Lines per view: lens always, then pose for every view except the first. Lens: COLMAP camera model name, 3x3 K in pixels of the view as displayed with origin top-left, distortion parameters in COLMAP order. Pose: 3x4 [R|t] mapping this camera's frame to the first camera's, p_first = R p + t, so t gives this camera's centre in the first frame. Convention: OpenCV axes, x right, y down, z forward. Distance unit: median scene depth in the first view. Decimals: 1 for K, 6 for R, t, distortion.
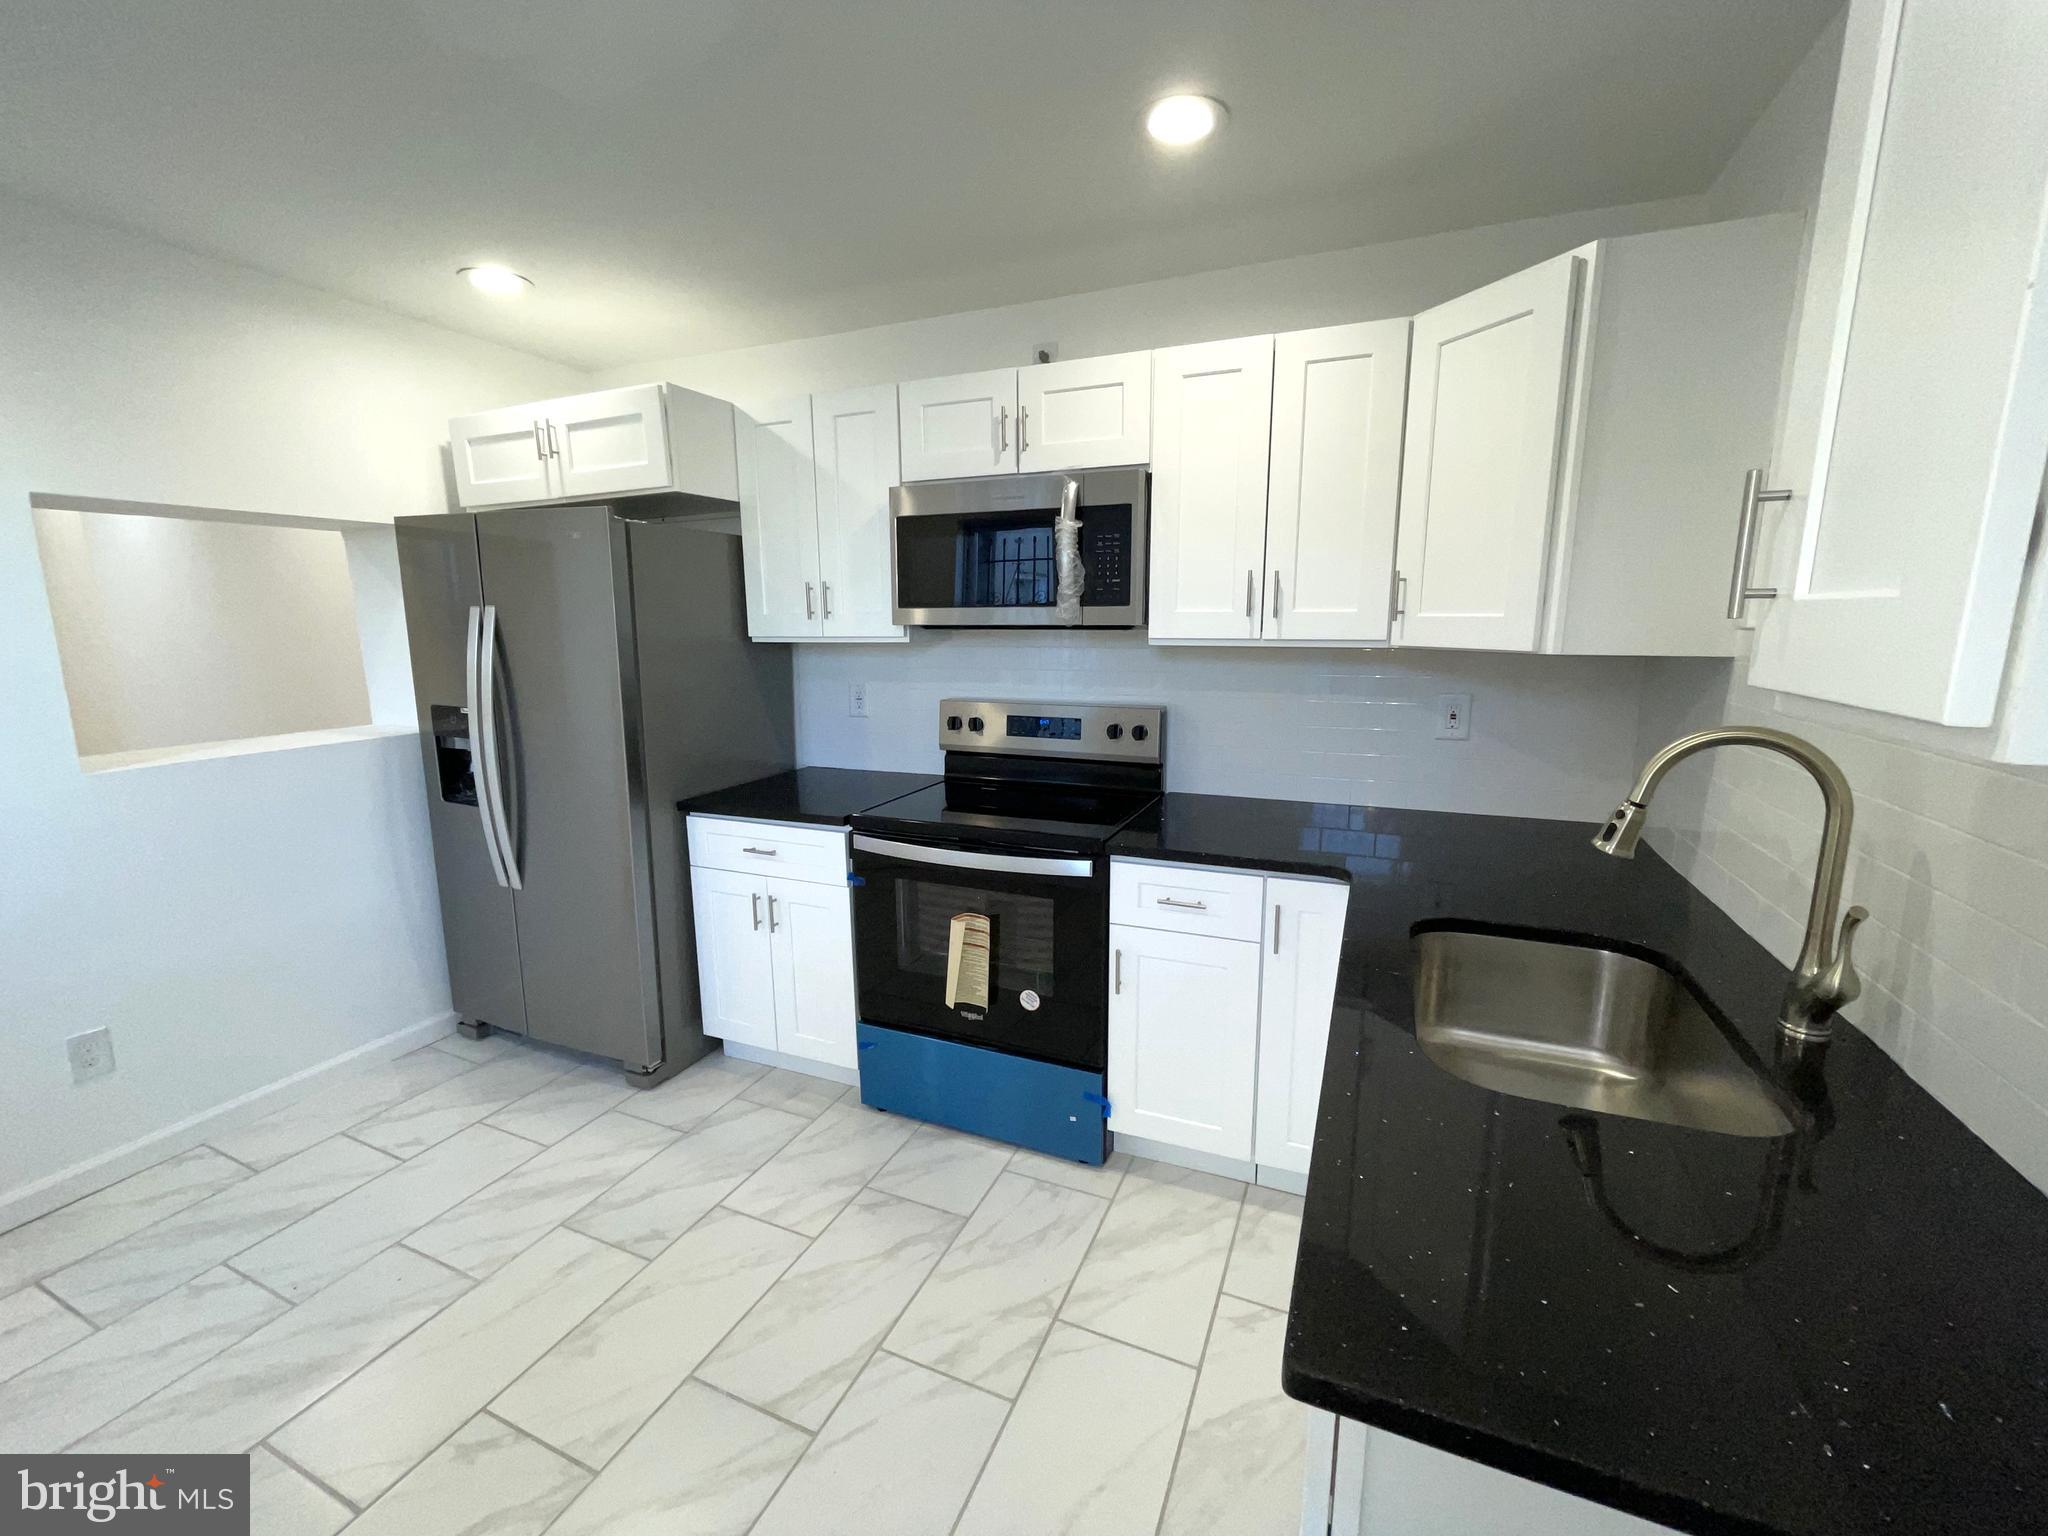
lens RADIAL K [[837.2, 0, 1024.0], [0, 837.2, 768.0], [0, 0, 1]] dist [-0.000578, -0.000535]
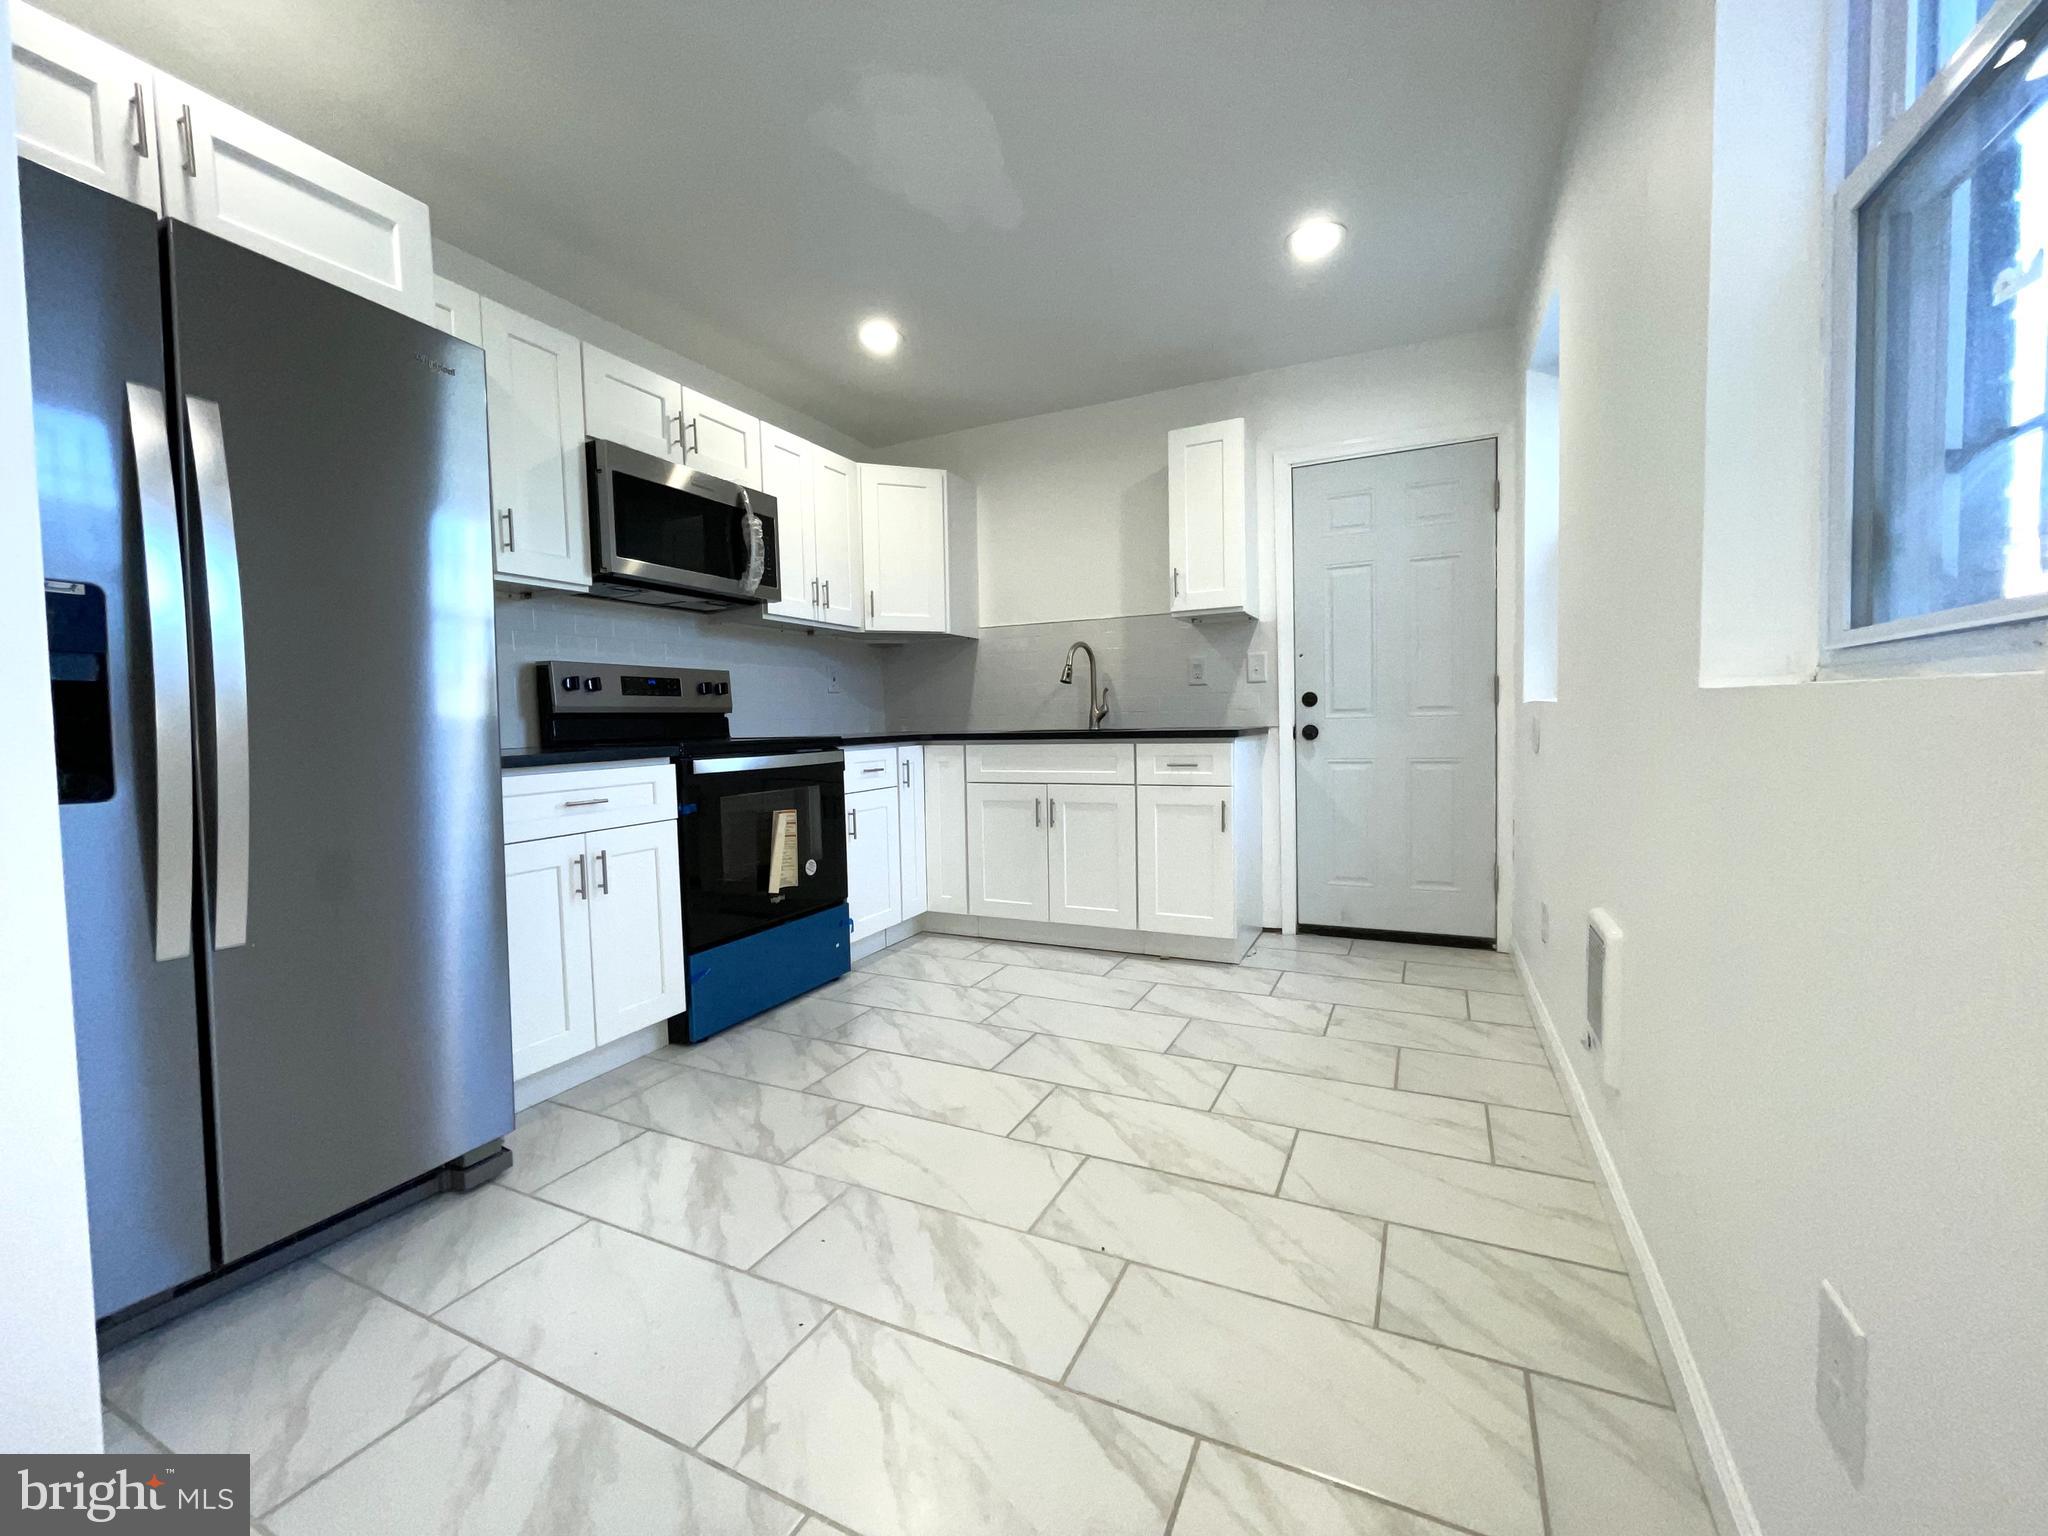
lens RADIAL K [[837.2, 0, 1024.0], [0, 837.2, 768.0], [0, 0, 1]] dist [-0.000578, -0.000535]
pose [[0.041098, -0.051252, 0.997840, -1.271816], [0.197340, 0.979427, 0.042179, 0.129454], [-0.979473, 0.195180, 0.050366, 0.554905]]
